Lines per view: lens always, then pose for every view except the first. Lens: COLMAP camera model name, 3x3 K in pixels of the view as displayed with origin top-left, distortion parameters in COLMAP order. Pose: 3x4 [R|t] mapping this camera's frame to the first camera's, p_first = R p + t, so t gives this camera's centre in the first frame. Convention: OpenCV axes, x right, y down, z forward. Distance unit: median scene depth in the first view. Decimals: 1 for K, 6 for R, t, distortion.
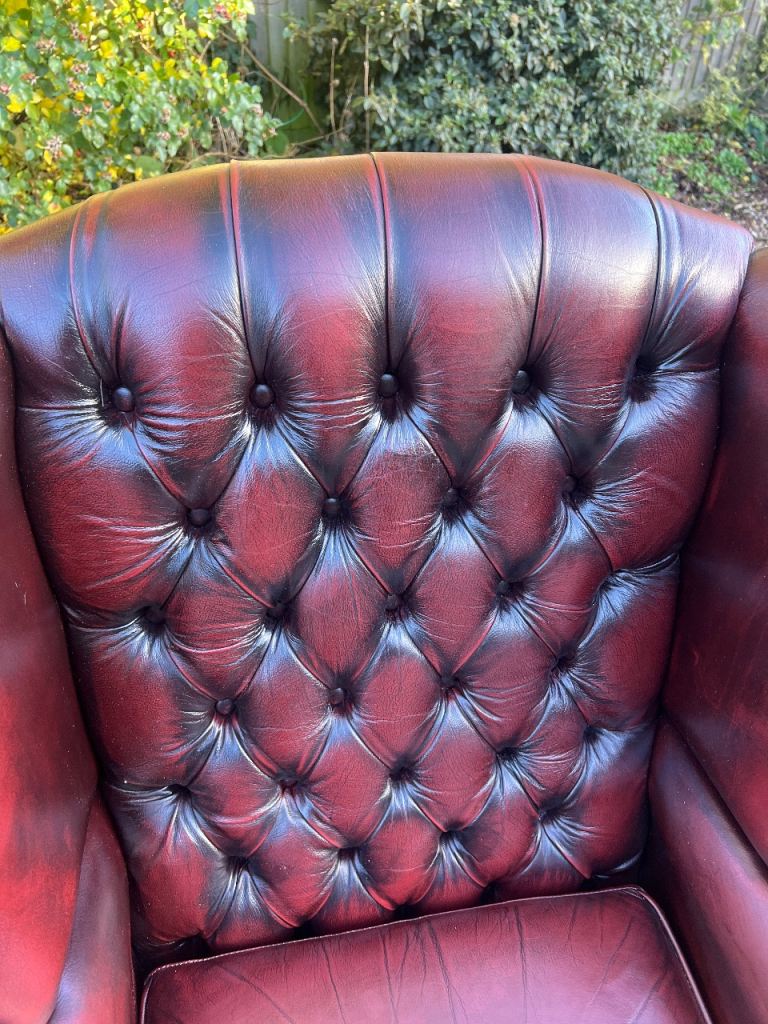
lens RADIAL K [[773.4, 0, 375.8], [0, 773.4, 516.9], [0, 0, 1]] dist [0.037964, -0.047520]
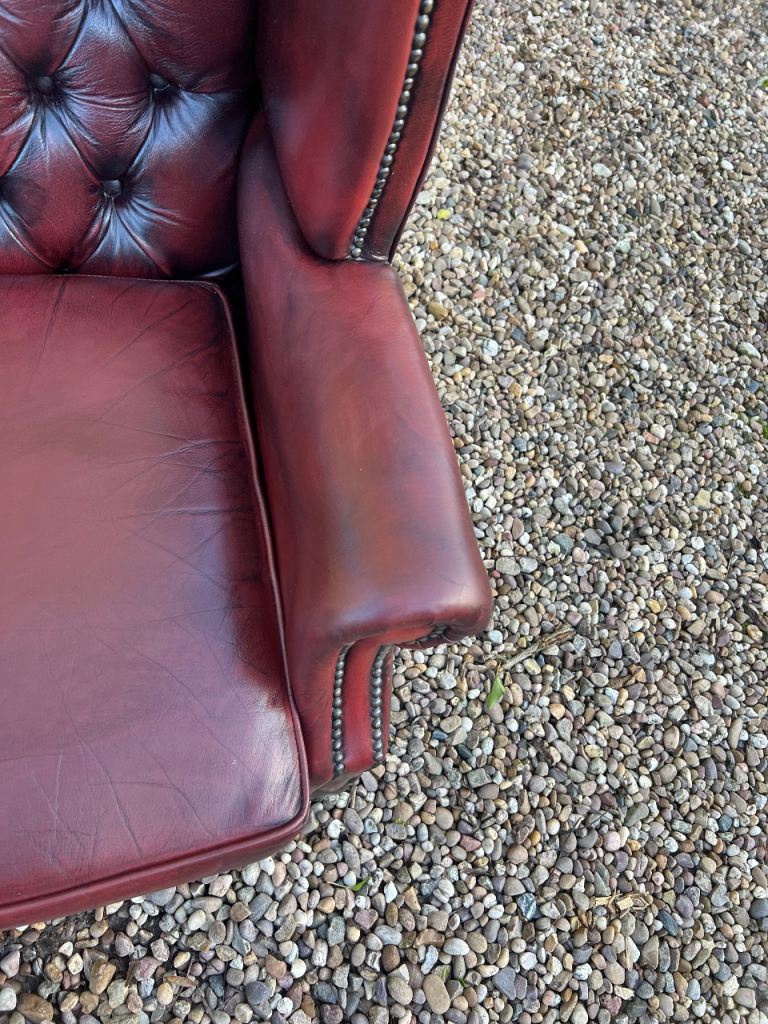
lens RADIAL K [[772.8, 0, 377.9], [0, 772.8, 519.4], [0, 0, 1]] dist [0.039603, -0.051012]
pose [[0.980388, 0.068631, 0.184739, 0.386526], [-0.143212, 0.892074, 0.428597, 0.298810], [-0.135386, -0.446648, 0.884407, -0.017346]]
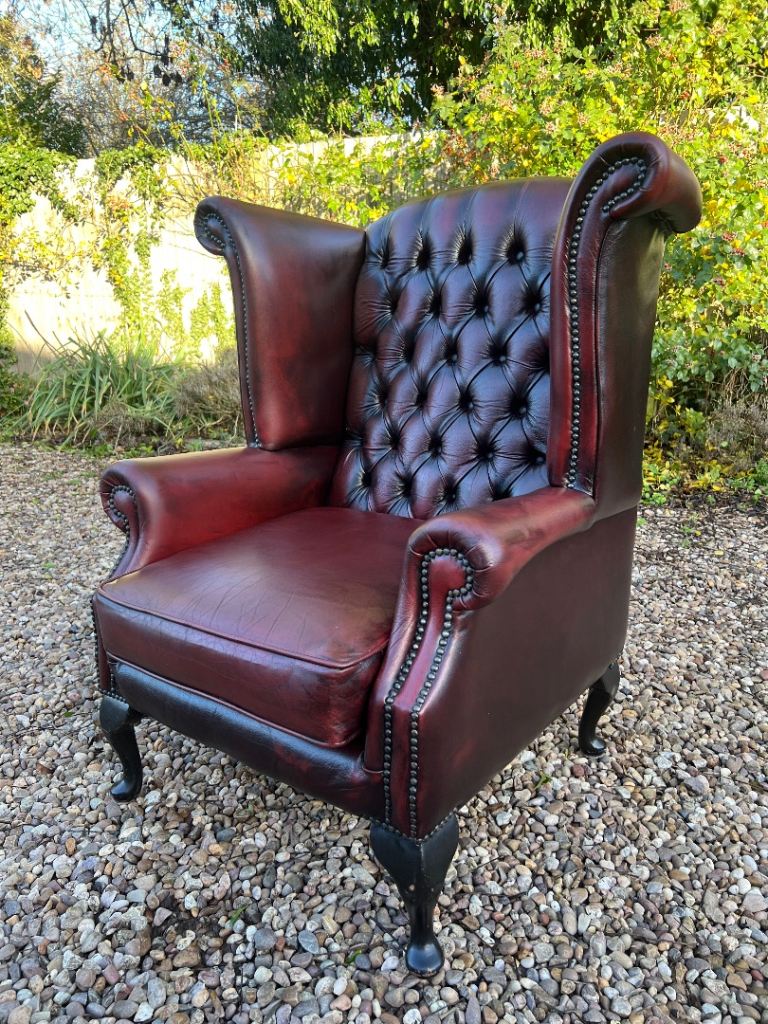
lens RADIAL K [[772.8, 0, 389.1], [0, 772.8, 504.7], [0, 0, 1]] dist [0.039603, -0.051012]
pose [[0.674685, 0.133009, -0.726022, 1.345418], [-0.446829, 0.856514, -0.258319, 0.976376], [0.587489, 0.498691, 0.637309, -0.278154]]
